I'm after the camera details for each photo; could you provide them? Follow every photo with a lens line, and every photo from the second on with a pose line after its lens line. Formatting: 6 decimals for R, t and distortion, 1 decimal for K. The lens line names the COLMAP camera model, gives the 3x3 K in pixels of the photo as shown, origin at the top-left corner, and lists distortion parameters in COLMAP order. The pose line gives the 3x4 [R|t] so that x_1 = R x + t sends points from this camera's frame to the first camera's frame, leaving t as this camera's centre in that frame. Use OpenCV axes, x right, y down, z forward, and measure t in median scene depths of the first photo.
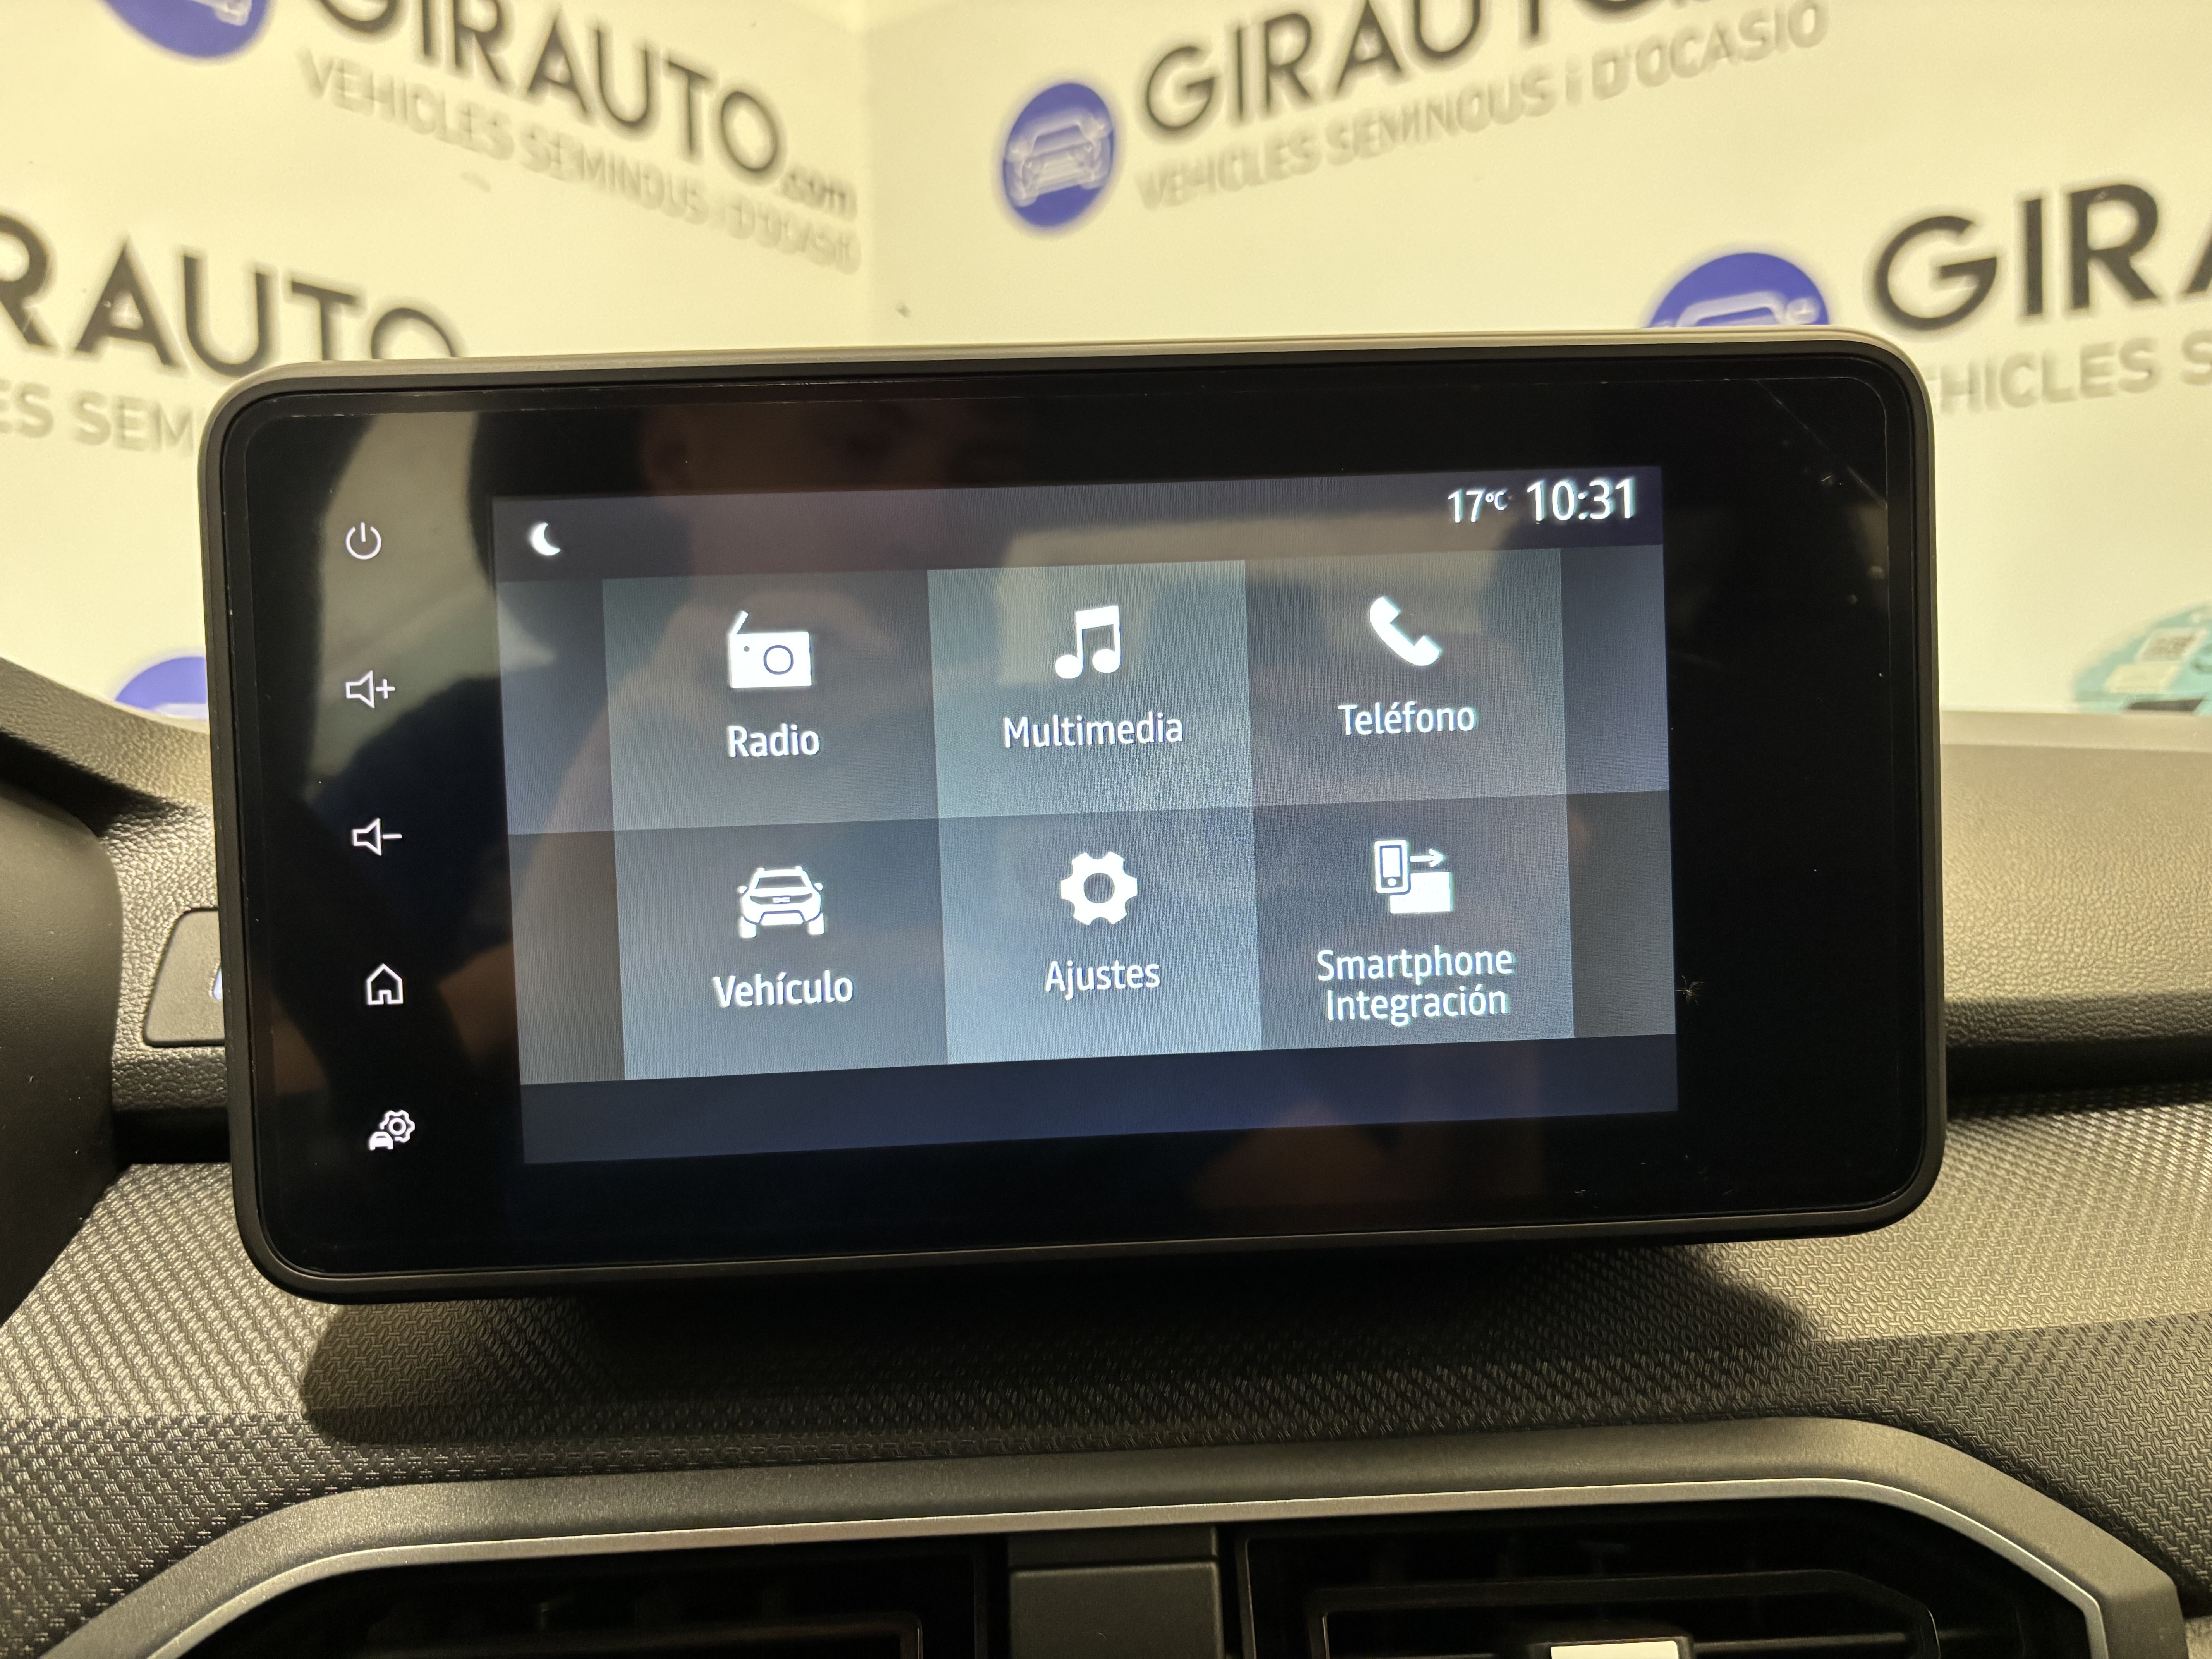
lens RADIAL K [[1679.8, 0, 1106.0], [0, 1679.8, 829.5], [0, 0, 1]] dist [0.060536, -0.054585]
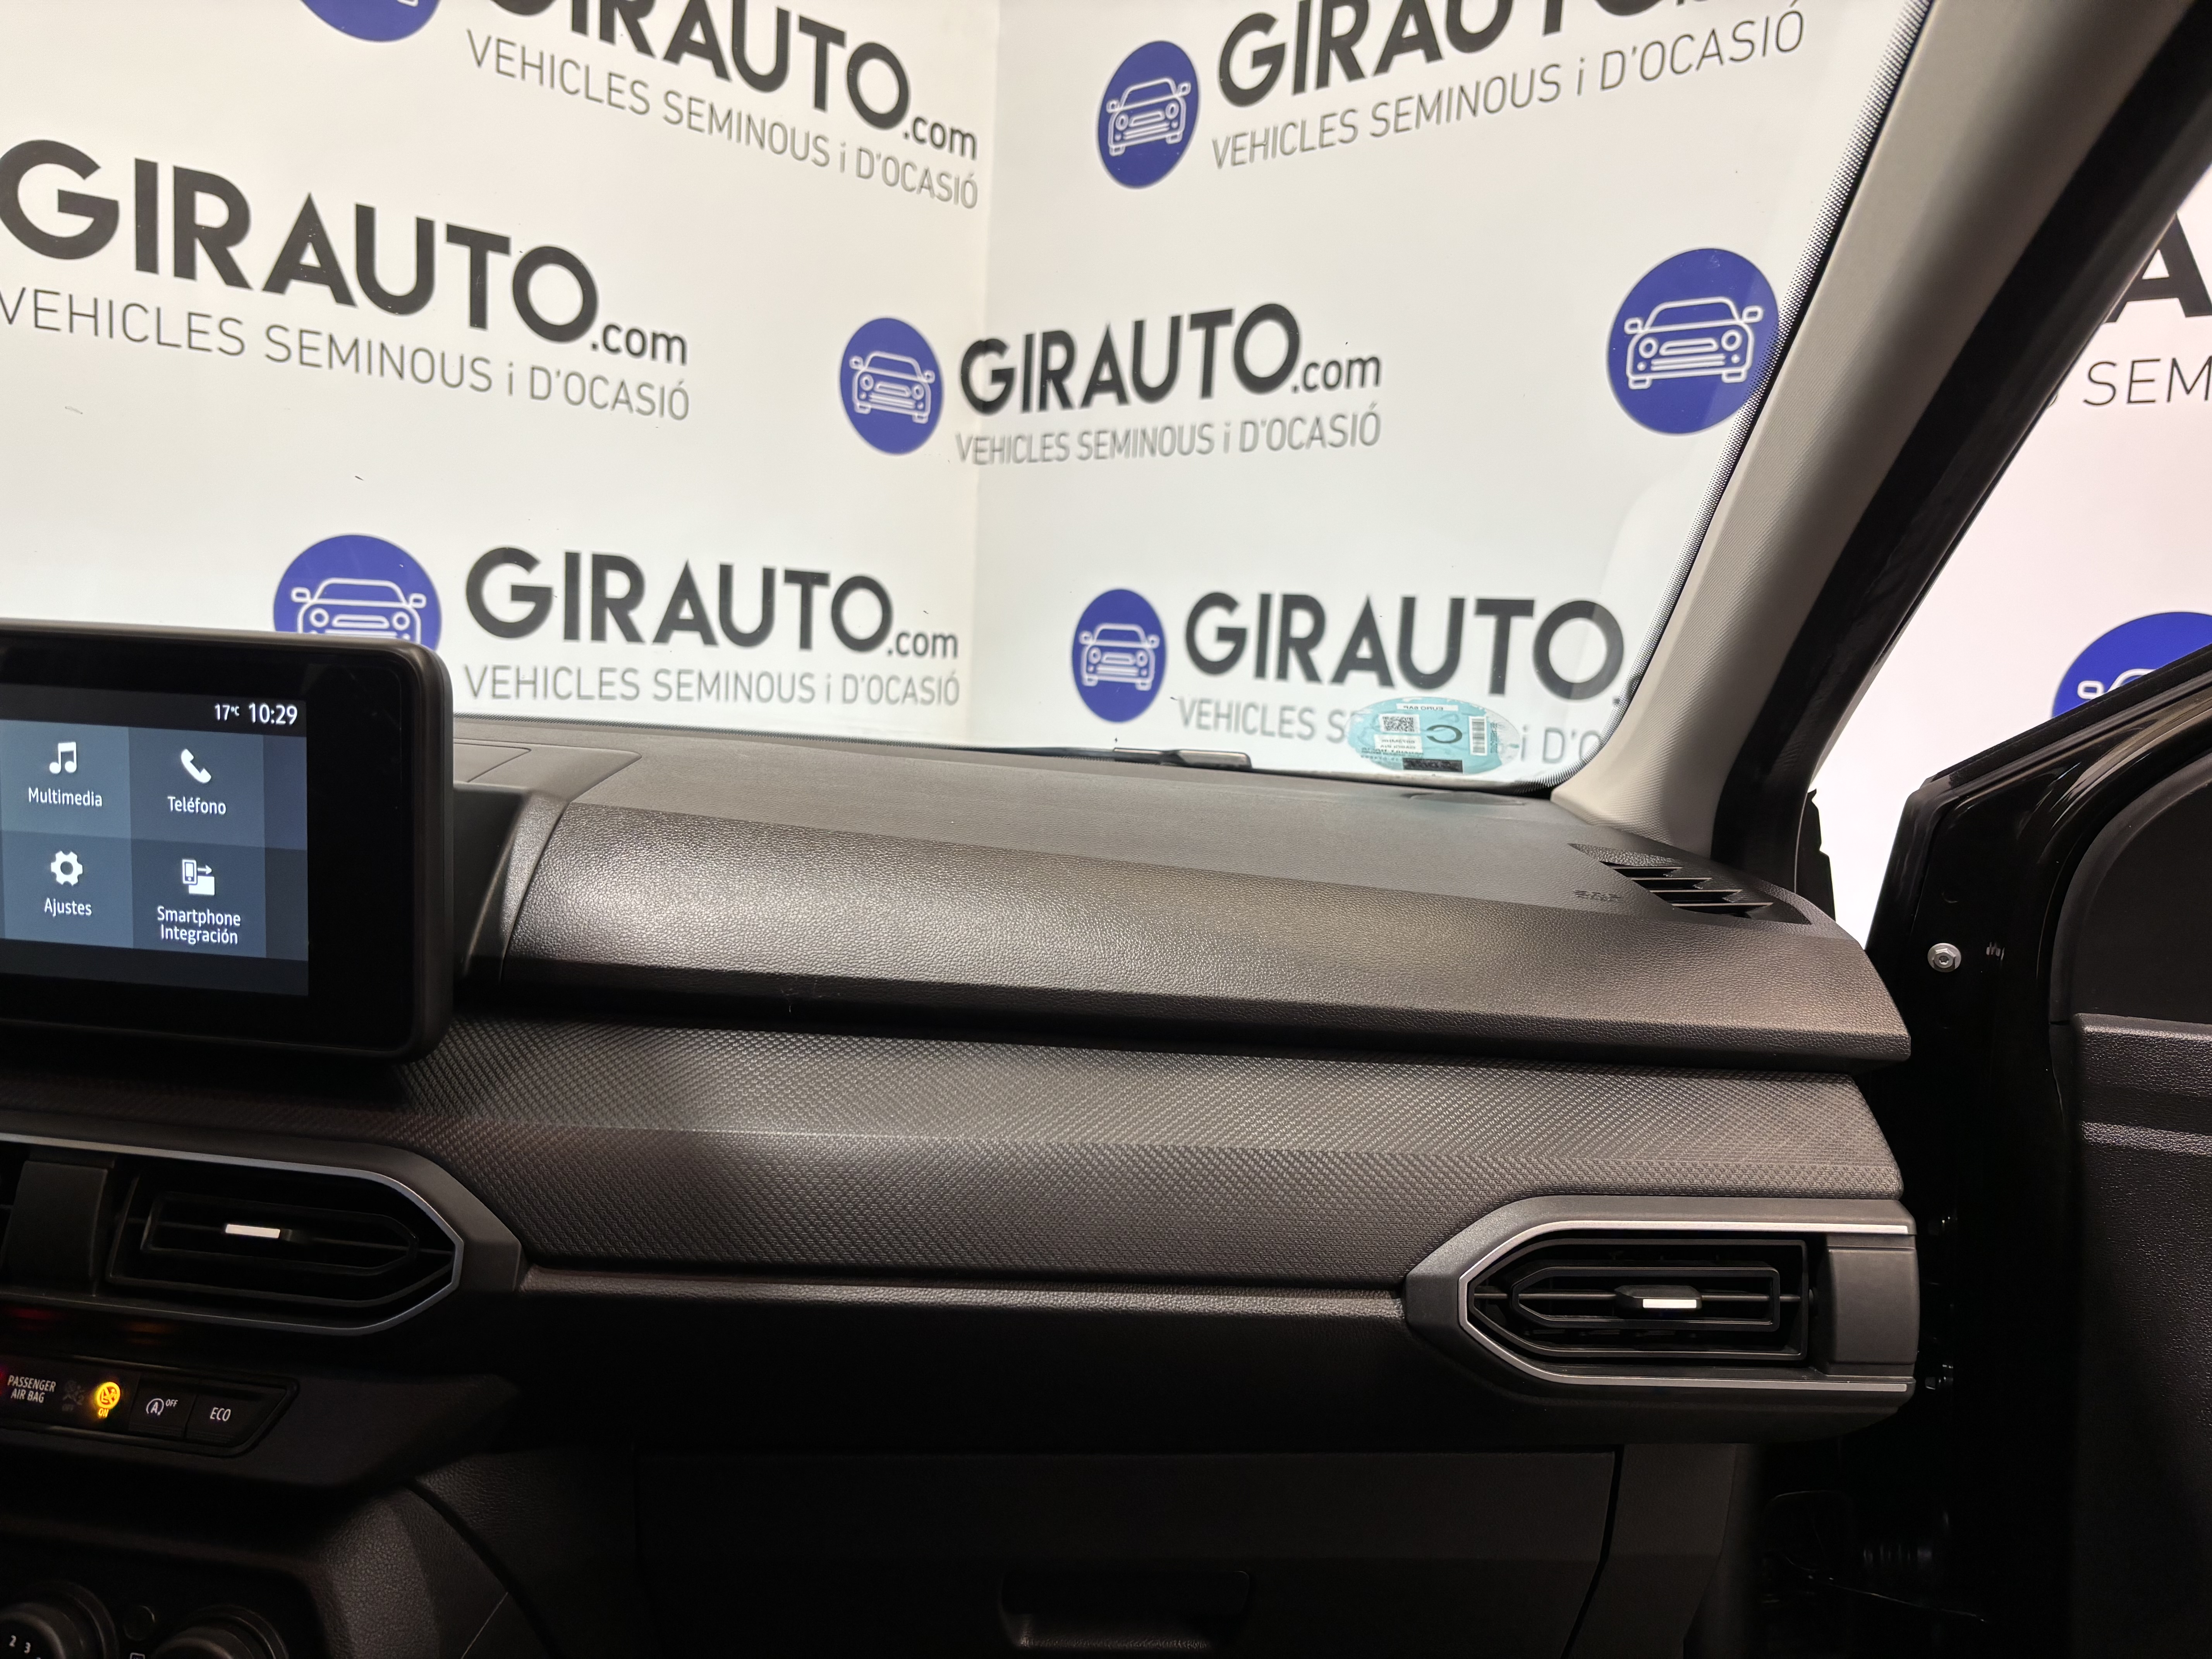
lens RADIAL K [[1672.8, 0, 1106.0], [0, 1672.8, 829.5], [0, 0, 1]] dist [0.052292, -0.001199]
pose [[0.980581, 0.098379, -0.169652, 1.700019], [-0.084916, 0.992766, 0.084880, -0.320024], [0.176775, -0.068825, 0.981842, -0.951167]]
